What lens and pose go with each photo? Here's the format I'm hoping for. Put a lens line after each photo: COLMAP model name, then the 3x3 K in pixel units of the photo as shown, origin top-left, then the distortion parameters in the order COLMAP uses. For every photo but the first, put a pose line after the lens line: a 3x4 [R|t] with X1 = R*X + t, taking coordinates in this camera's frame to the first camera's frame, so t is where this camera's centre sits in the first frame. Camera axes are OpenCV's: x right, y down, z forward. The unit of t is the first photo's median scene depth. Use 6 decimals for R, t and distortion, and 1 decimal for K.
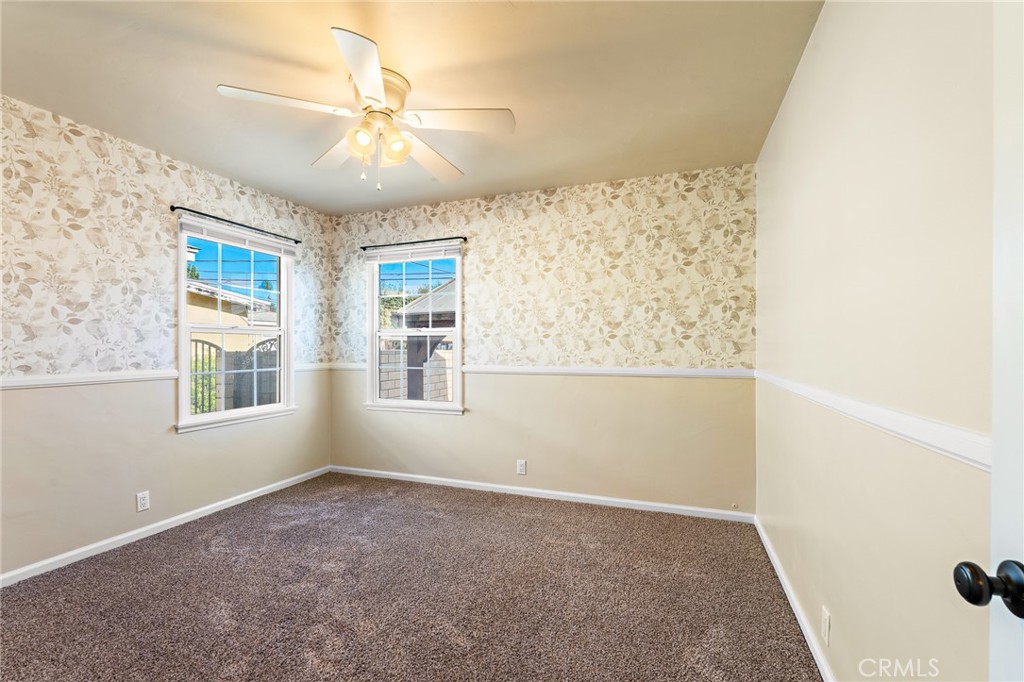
lens RADIAL K [[468.0, 0, 508.9], [0, 468.0, 343.0], [0, 0, 1]] dist [0.003420, 0.000425]
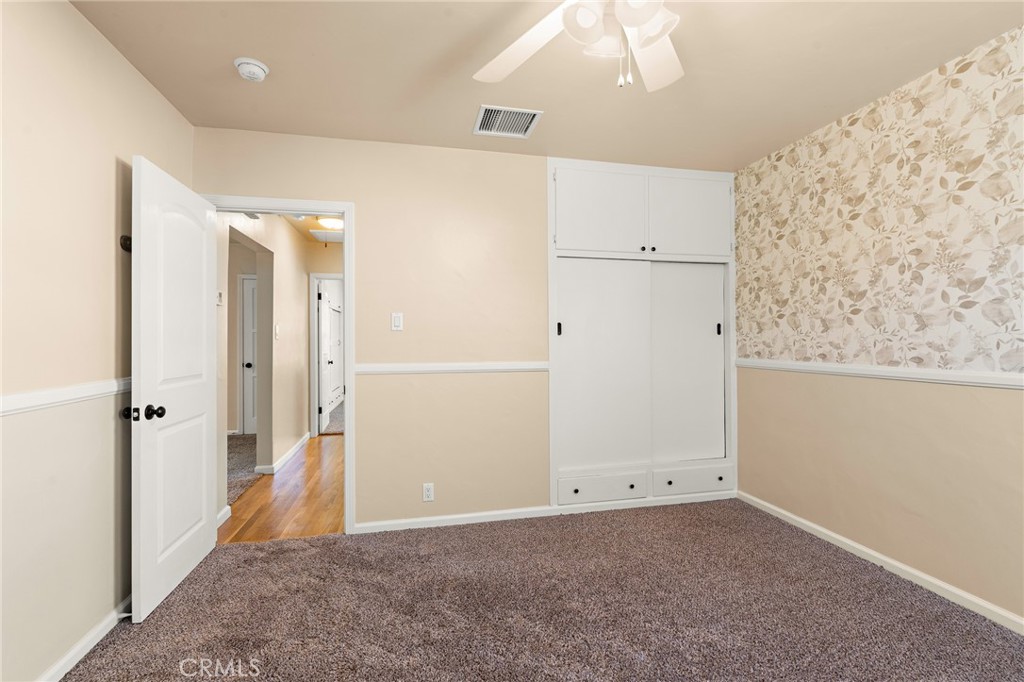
lens RADIAL K [[468.0, 0, 508.0], [0, 468.0, 342.8], [0, 0, 1]] dist [0.003420, 0.000425]
pose [[-0.850981, -0.000984, -0.525196, 0.160078], [0.001694, 0.999988, -0.004617, 0.021217], [0.525194, -0.004818, -0.850969, 1.313149]]
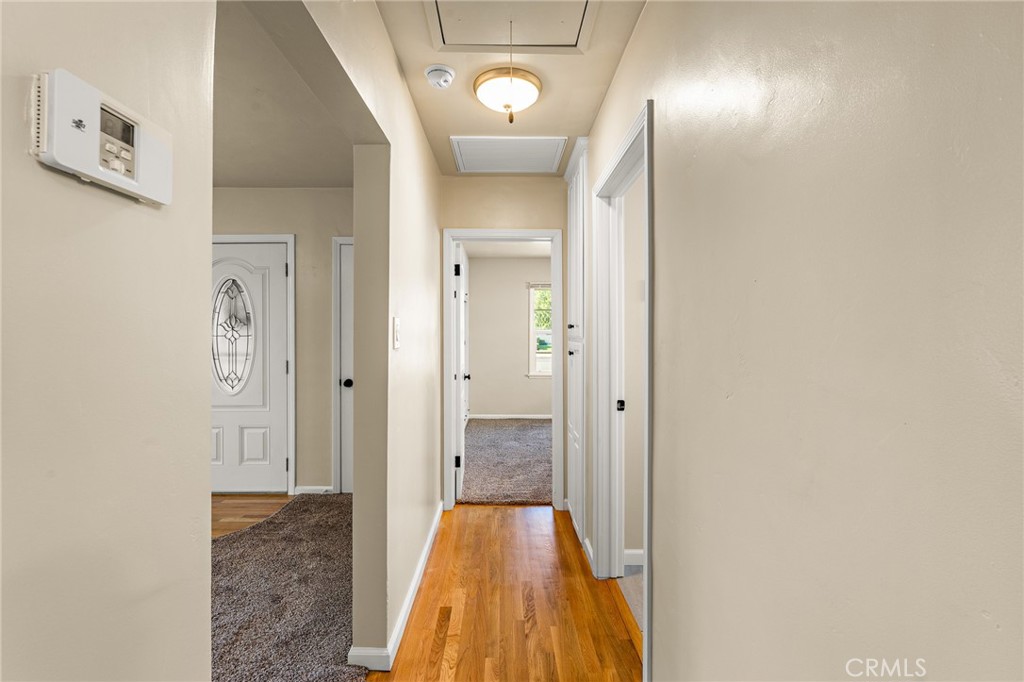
lens RADIAL K [[468.0, 0, 510.5], [0, 468.0, 339.2], [0, 0, 1]] dist [0.003420, 0.000425]
pose [[-0.936195, -0.002322, -0.351472, 0.136044], [-0.001919, 0.999997, -0.001495, 0.011144], [0.351475, -0.000725, -0.936197, 1.000914]]
